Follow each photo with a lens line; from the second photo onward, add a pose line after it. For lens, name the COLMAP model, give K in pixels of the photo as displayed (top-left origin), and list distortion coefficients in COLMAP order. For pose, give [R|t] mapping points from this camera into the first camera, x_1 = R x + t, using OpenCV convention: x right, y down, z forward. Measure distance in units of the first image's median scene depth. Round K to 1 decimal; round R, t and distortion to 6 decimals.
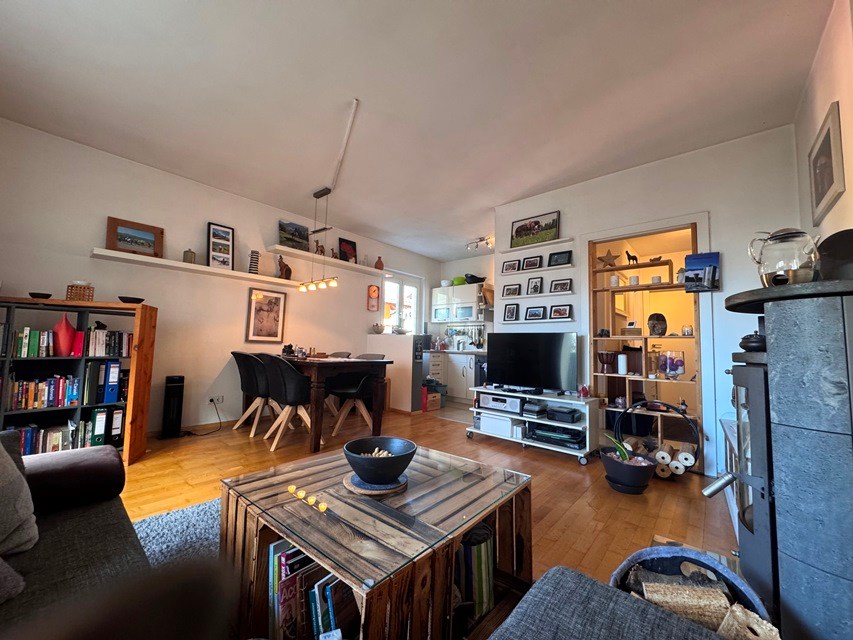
lens RADIAL K [[343.7, 0, 426.5], [0, 343.7, 318.9], [0, 0, 1]] dist [-0.002721, 0.000194]
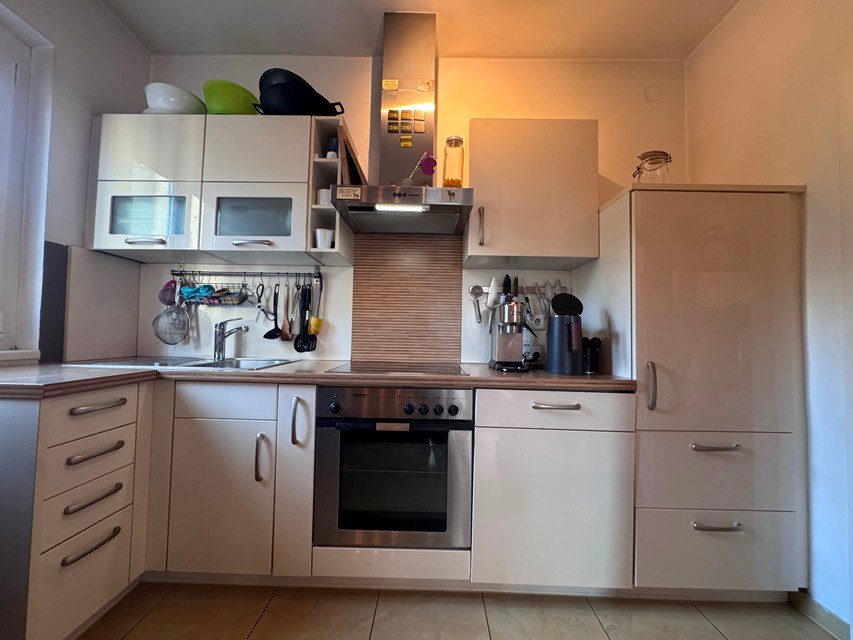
lens RADIAL K [[343.7, 0, 426.0], [0, 343.7, 318.3], [0, 0, 1]] dist [-0.002721, 0.000194]
pose [[0.753862, 0.015291, 0.656854, 0.036512], [-0.049263, 0.998231, 0.033300, 0.041930], [-0.655183, -0.057462, 0.753282, 0.698884]]
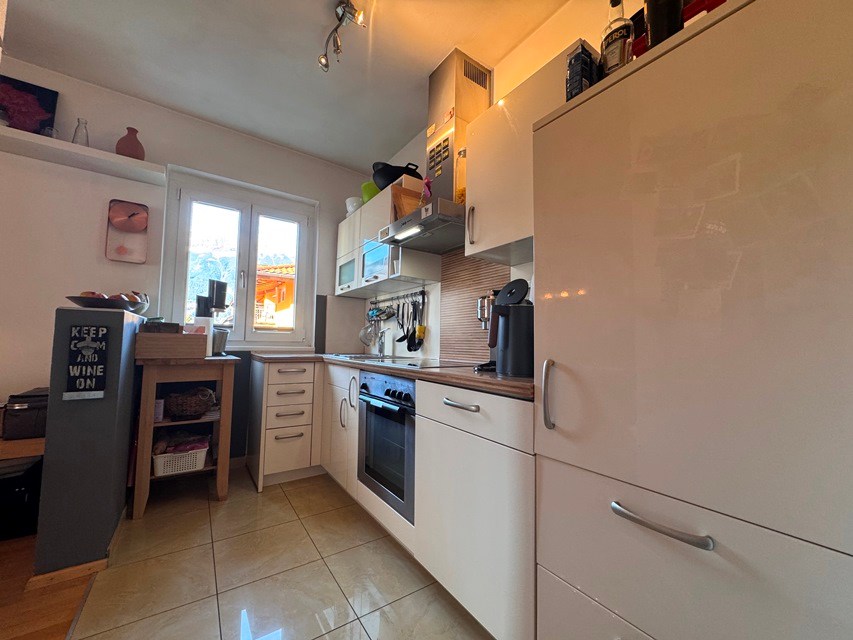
lens RADIAL K [[343.7, 0, 429.5], [0, 343.7, 319.0], [0, 0, 1]] dist [-0.002721, 0.000194]
pose [[0.971852, -0.025095, -0.234253, 0.263671], [0.024874, 0.999683, -0.003897, 0.050573], [0.234276, -0.002040, 0.972168, 0.609779]]
